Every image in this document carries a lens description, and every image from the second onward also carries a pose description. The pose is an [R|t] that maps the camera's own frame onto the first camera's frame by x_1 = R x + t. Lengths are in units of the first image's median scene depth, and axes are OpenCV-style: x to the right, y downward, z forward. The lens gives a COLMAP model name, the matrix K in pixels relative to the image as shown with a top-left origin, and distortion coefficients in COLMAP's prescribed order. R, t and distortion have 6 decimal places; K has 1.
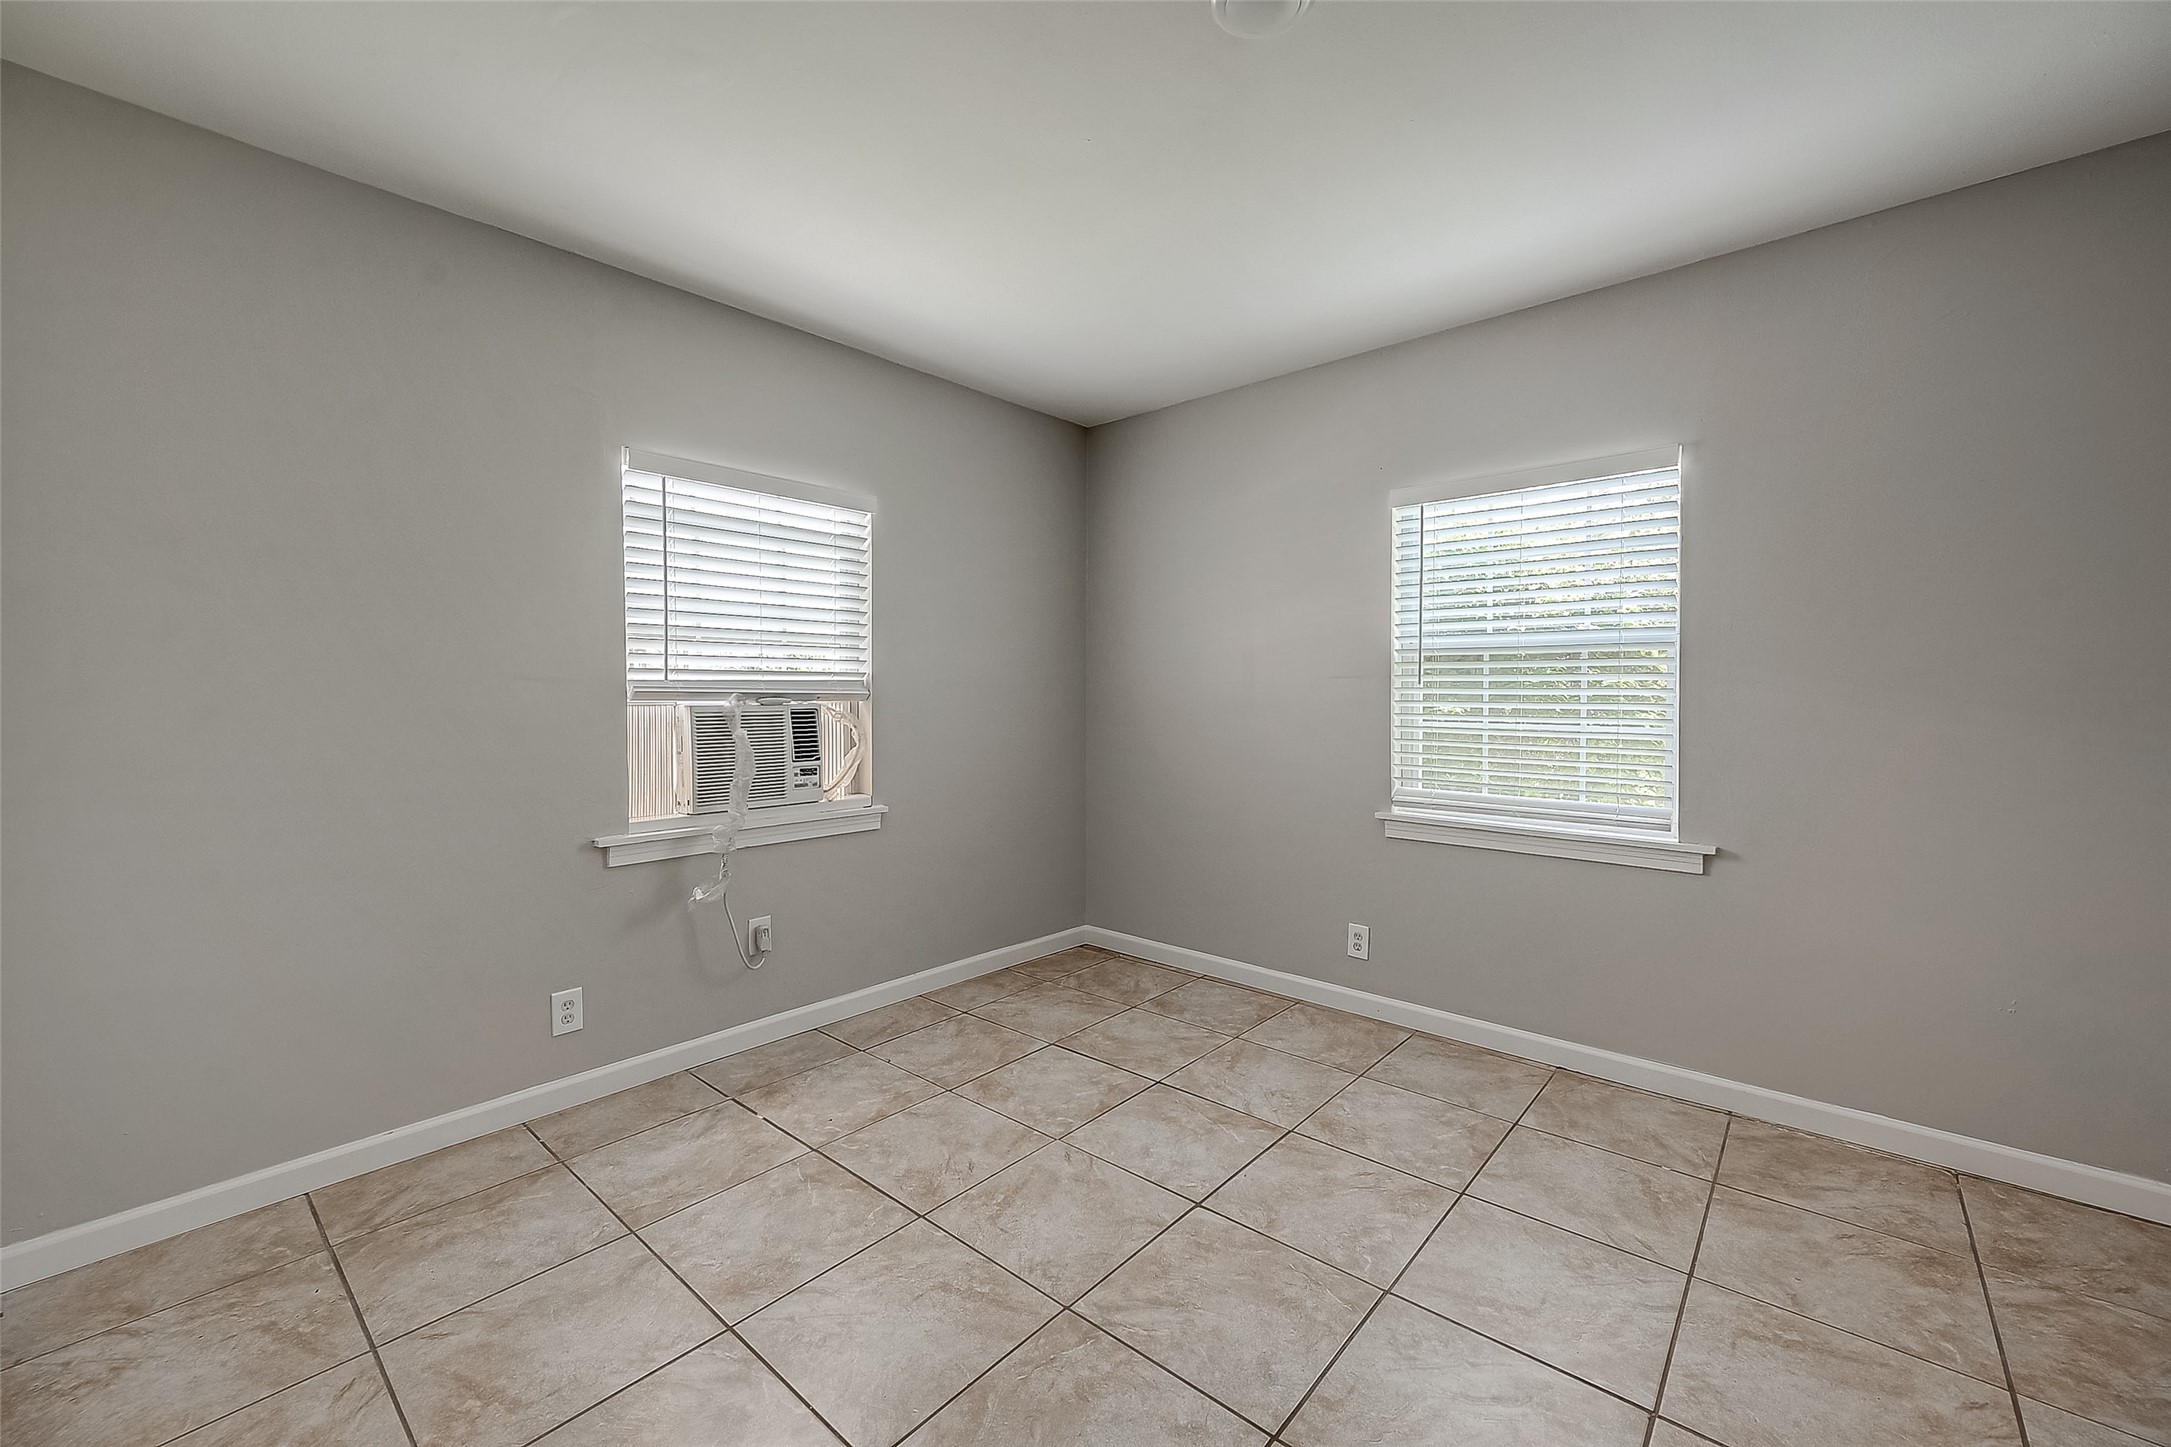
lens RADIAL K [[857.5, 0, 1092.0], [0, 857.5, 716.2], [0, 0, 1]] dist [-0.000405, -0.000300]
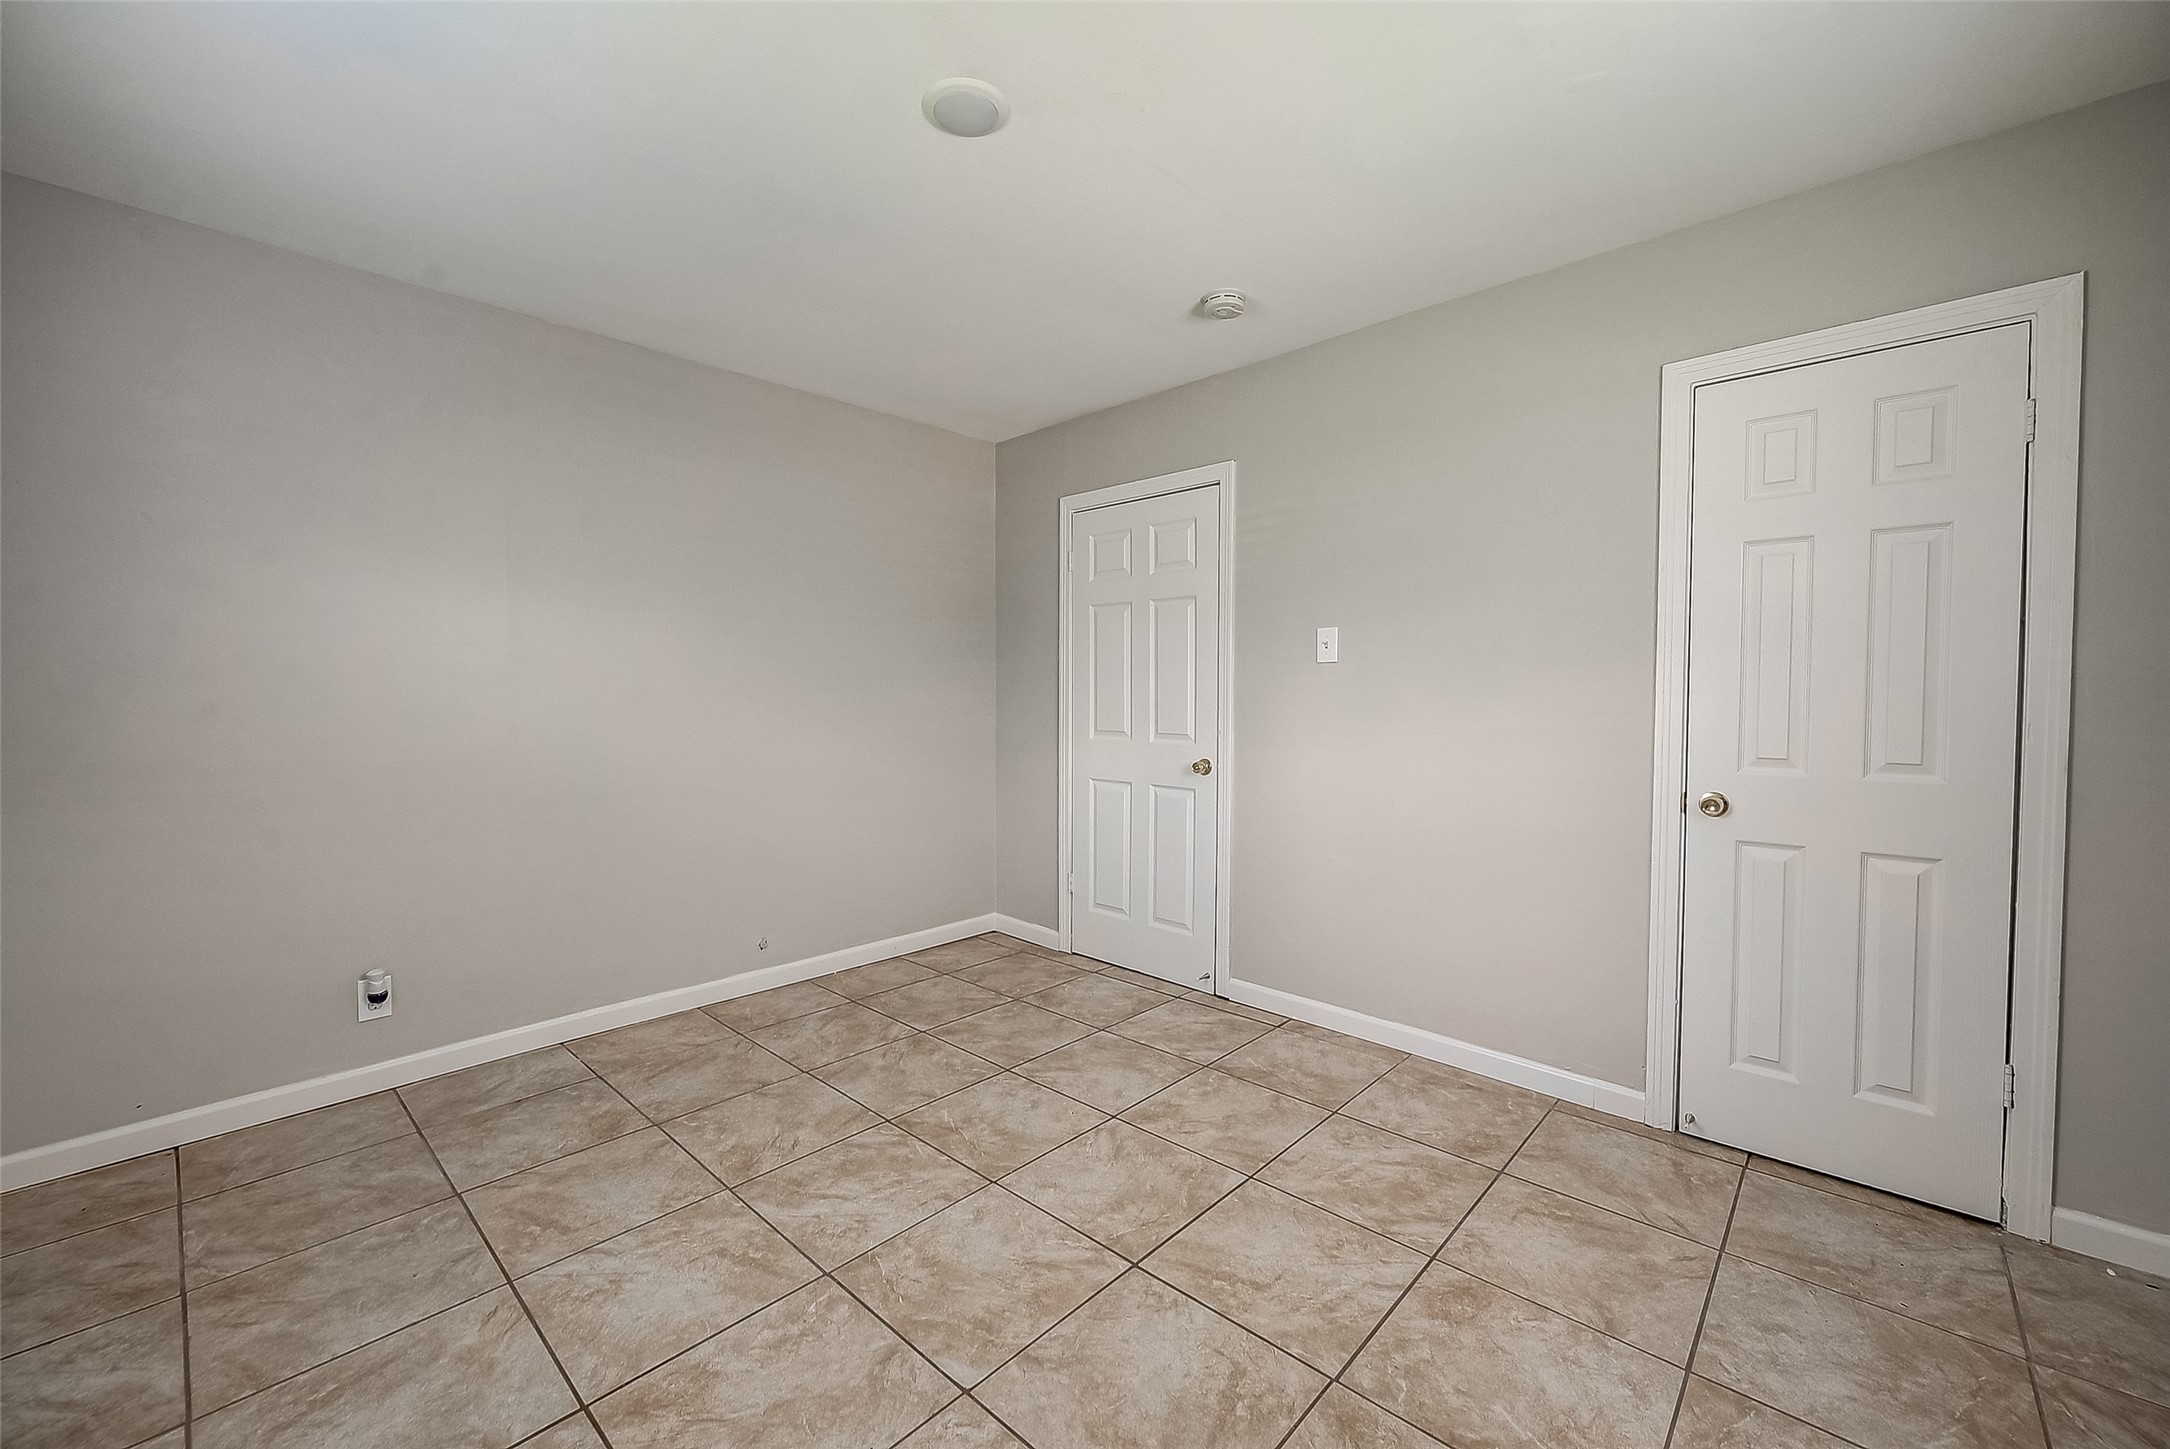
lens RADIAL K [[857.1, 0, 1091.5], [0, 857.1, 717.2], [0, 0, 1]] dist [-0.000405, -0.000300]
pose [[-0.999612, 0.001595, 0.027794, -0.003397], [0.002920, 0.998858, 0.047678, -0.032608], [-0.027686, 0.047741, -0.998476, 1.317264]]
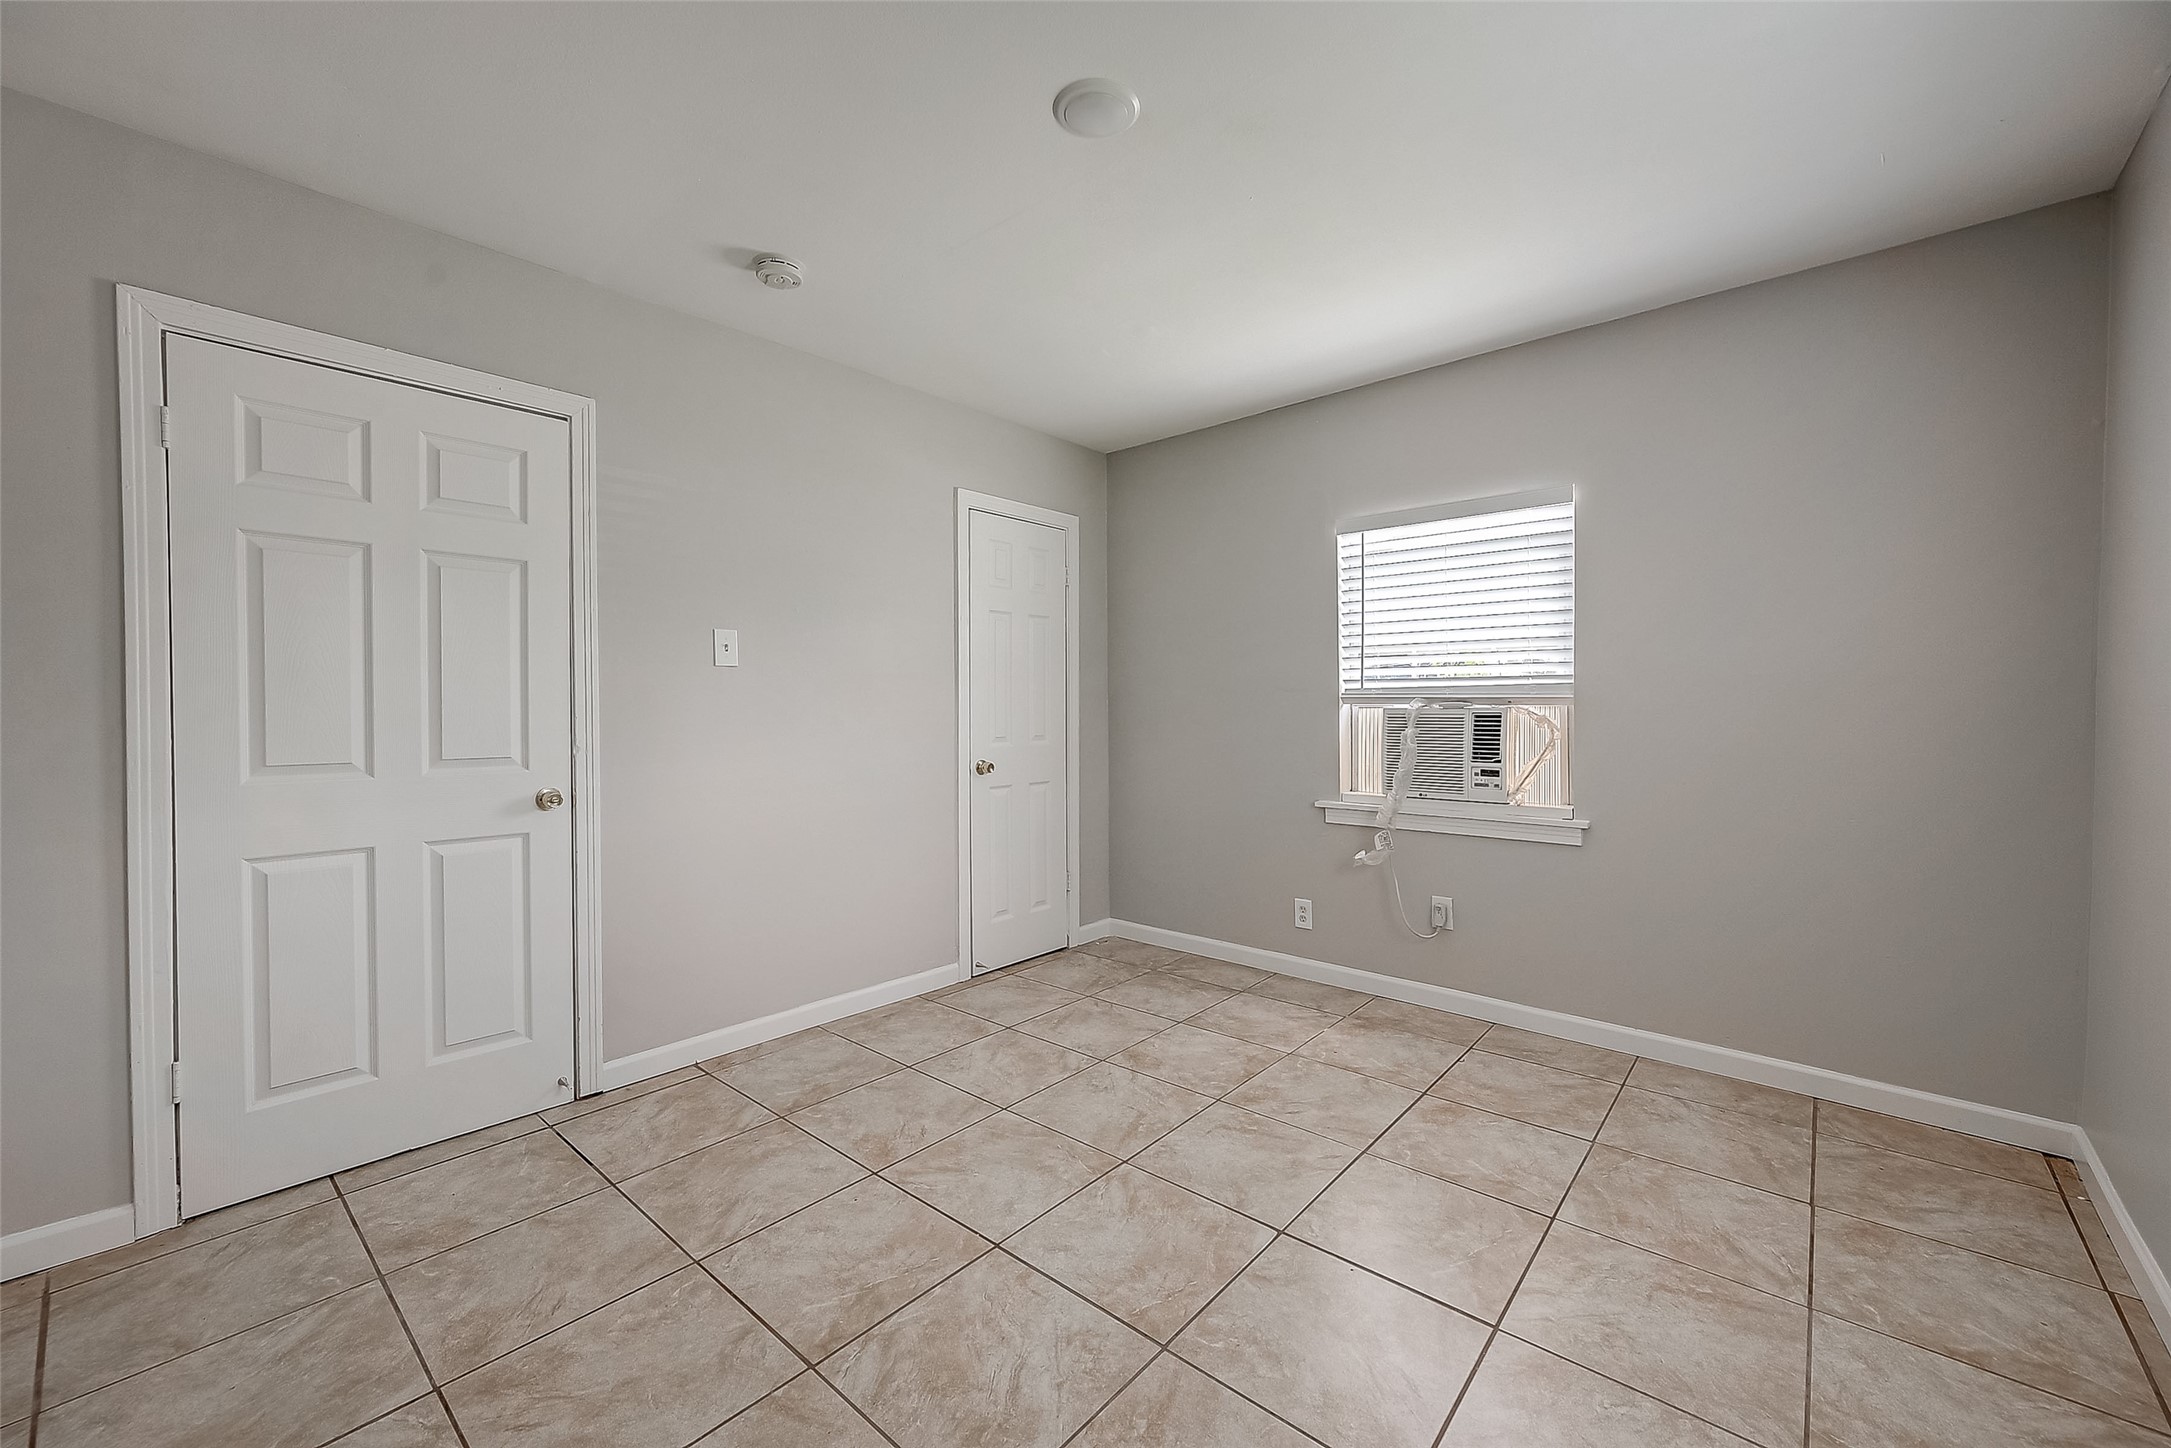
lens RADIAL K [[857.5, 0, 1092.0], [0, 857.5, 716.7], [0, 0, 1]] dist [-0.000405, -0.000300]
pose [[0.005958, 0.019880, -0.999785, 0.828484], [-0.020486, 0.999595, 0.019754, -0.016540], [0.999772, 0.020364, 0.006363, 0.596405]]
